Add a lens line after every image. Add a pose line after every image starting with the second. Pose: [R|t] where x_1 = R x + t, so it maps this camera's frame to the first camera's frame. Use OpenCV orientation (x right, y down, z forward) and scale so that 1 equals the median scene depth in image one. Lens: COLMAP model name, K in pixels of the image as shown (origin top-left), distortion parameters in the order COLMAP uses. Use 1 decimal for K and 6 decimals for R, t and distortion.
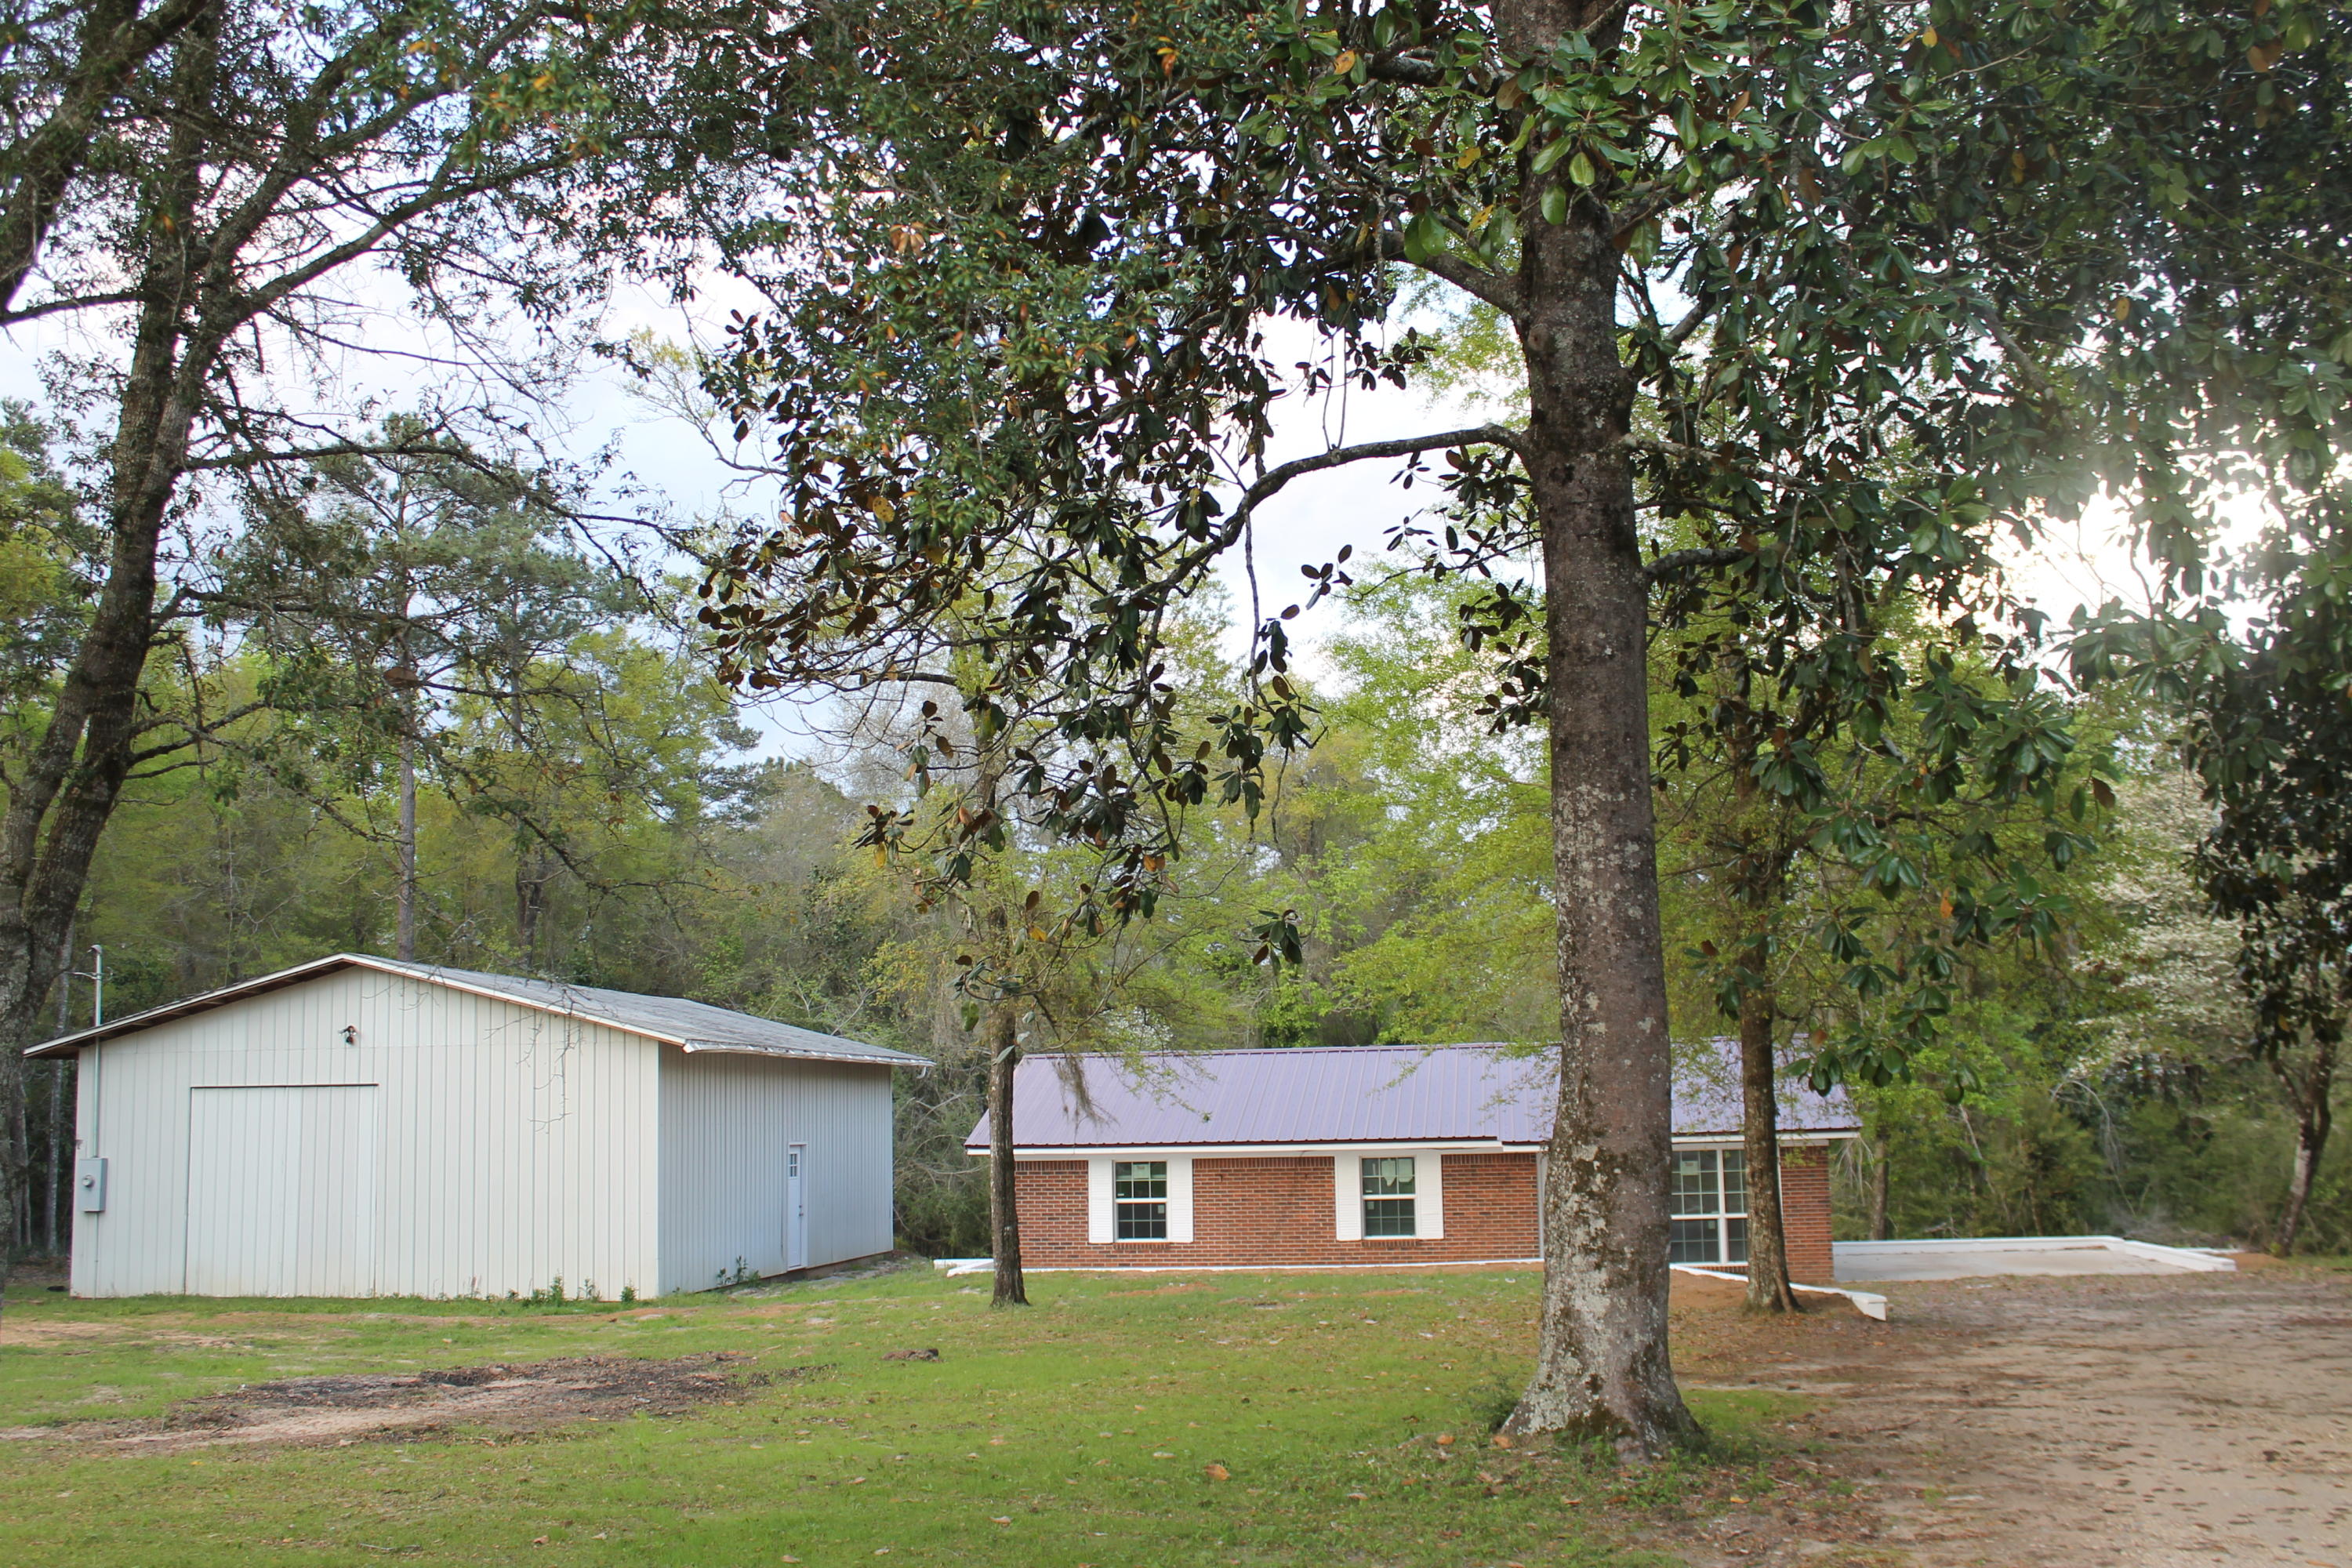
lens RADIAL K [[2294.8, 0, 1209.6], [0, 2294.8, 774.9], [0, 0, 1]] dist [-0.090751, 0.000000]
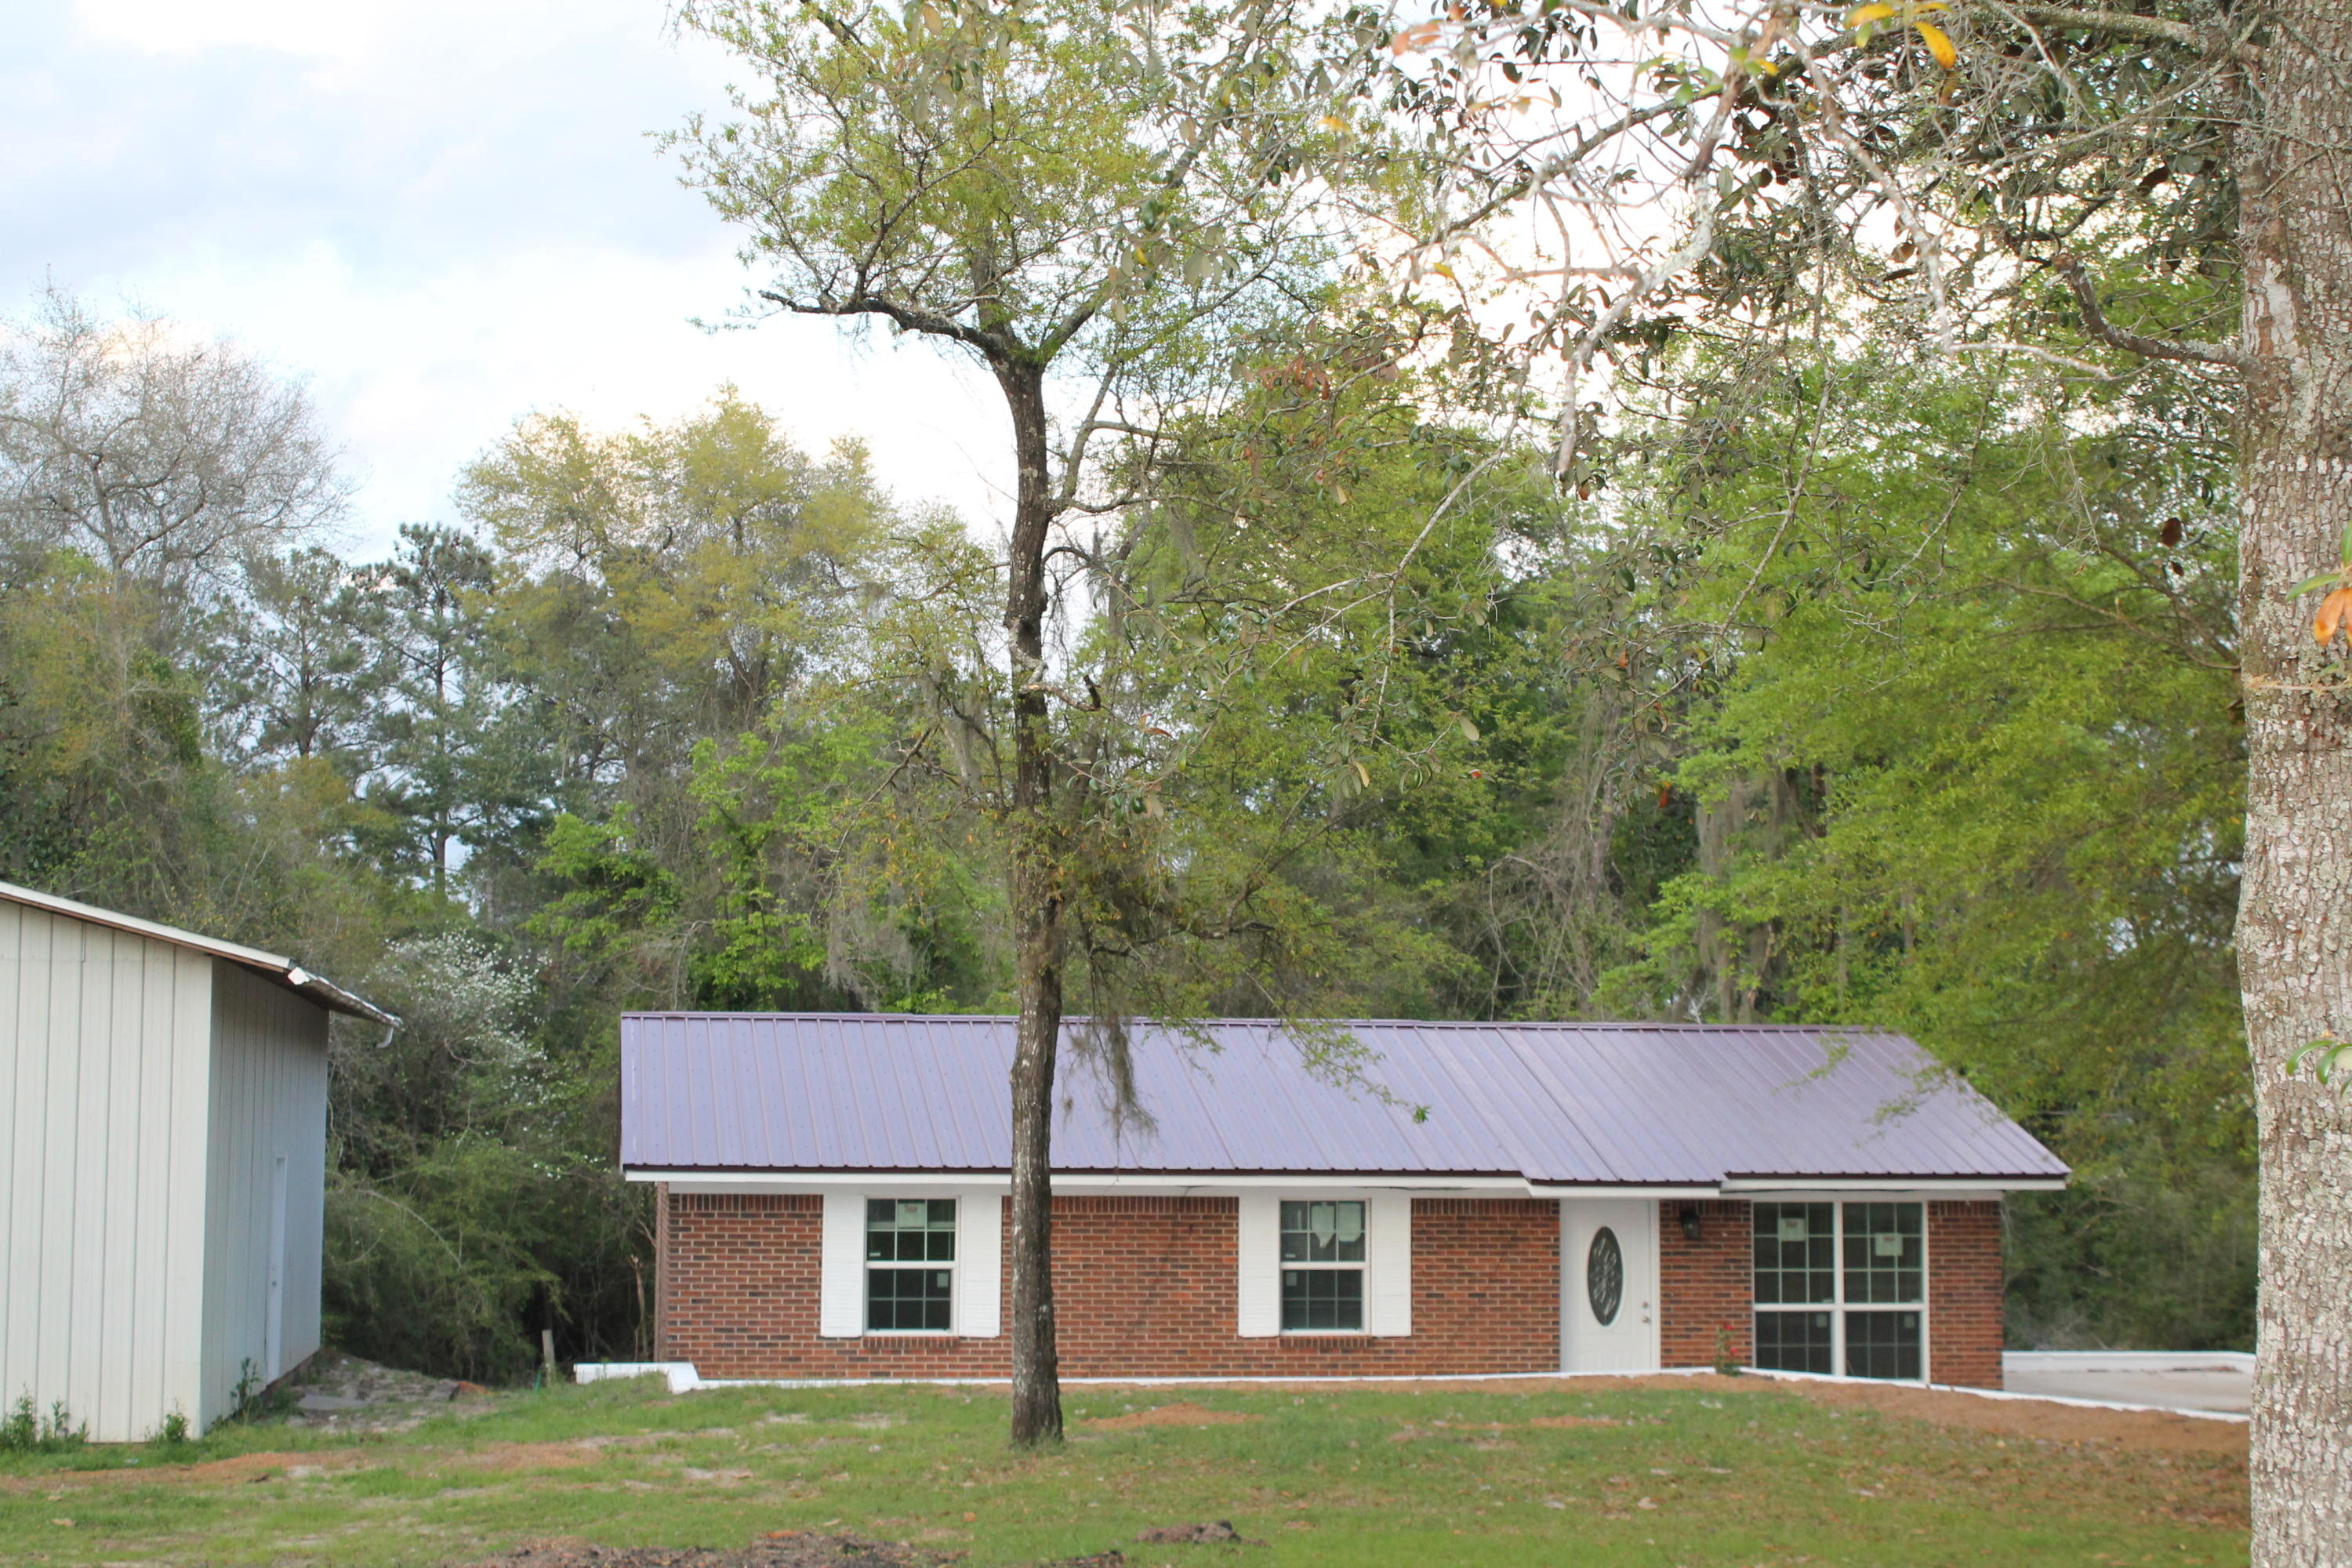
lens RADIAL K [[3554.1, 0, 1189.8], [0, 3554.1, 786.4], [0, 0, 1]] dist [-0.007715, 0.000000]
pose [[0.956556, 0.054009, 0.286502, -0.252806], [-0.068065, 0.996906, 0.039323, 0.025390], [-0.283492, -0.057116, 0.957272, 0.126265]]
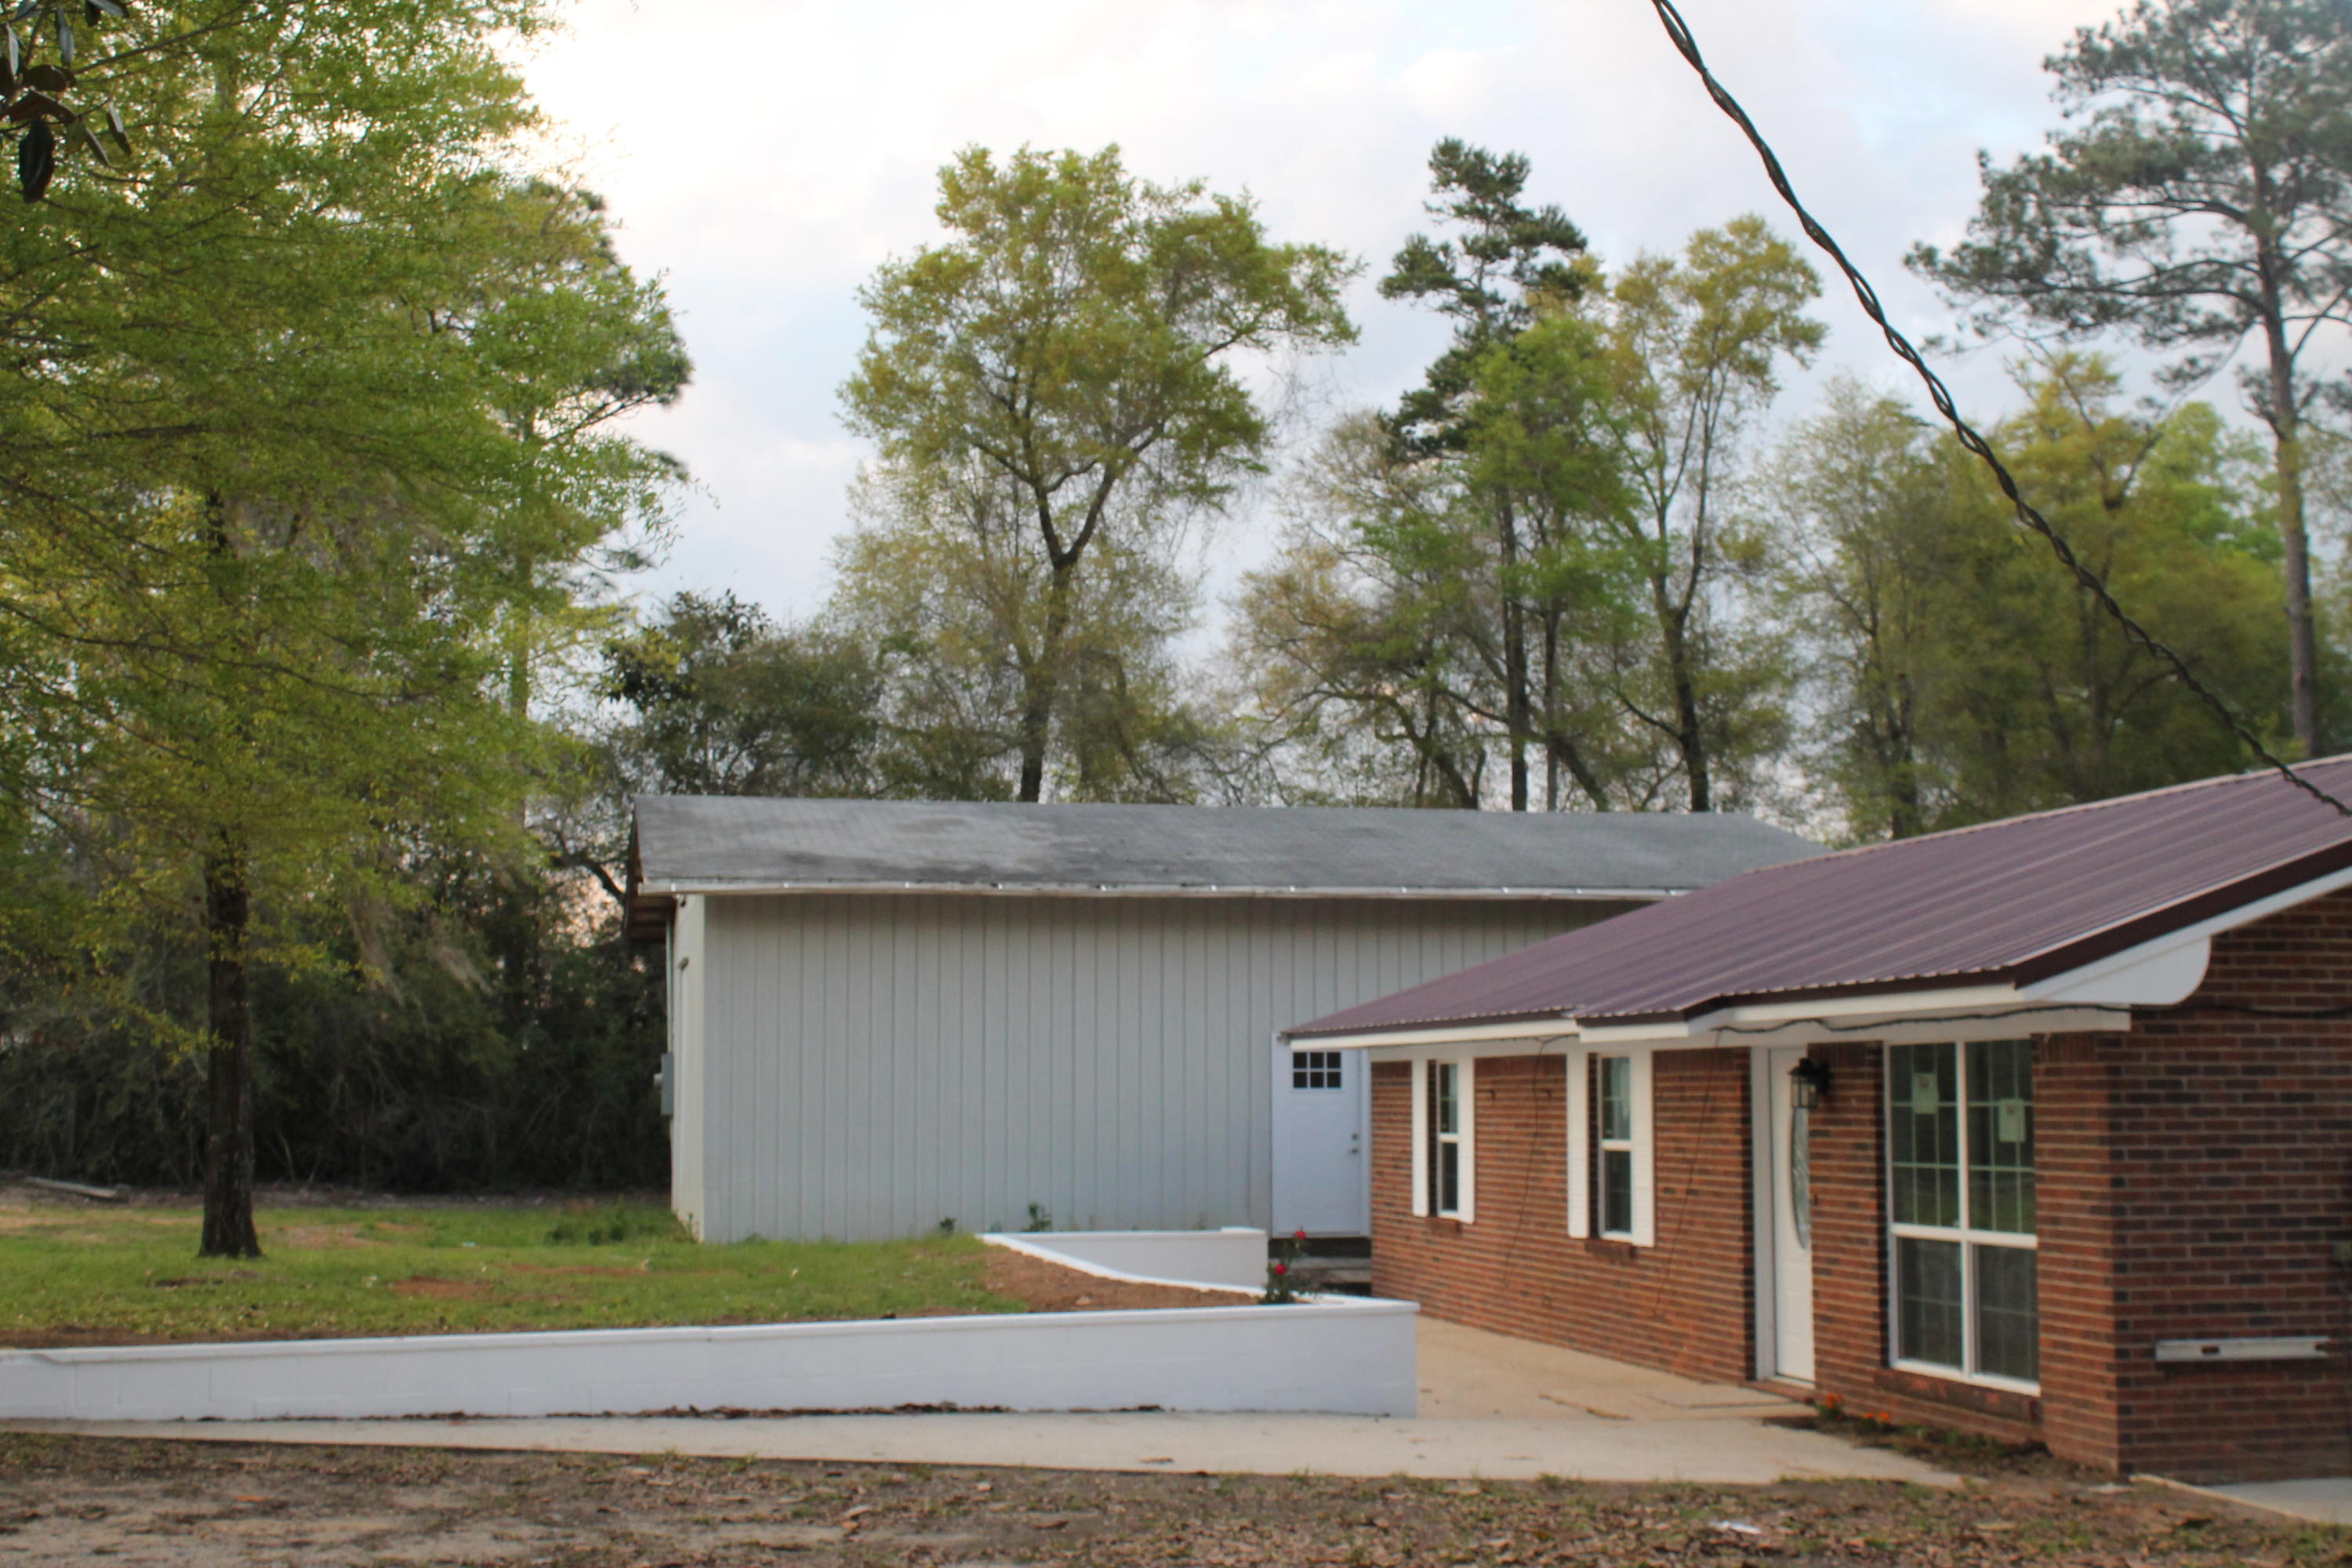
lens RADIAL K [[2999.9, 0, 1174.3], [0, 2999.9, 793.1], [0, 0, 1]] dist [-0.051383, 0.000000]
pose [[0.322274, -0.077997, -0.943428, 0.657461], [0.139033, 0.989693, -0.034329, 0.136096], [0.936381, -0.120104, 0.329797, 0.802116]]
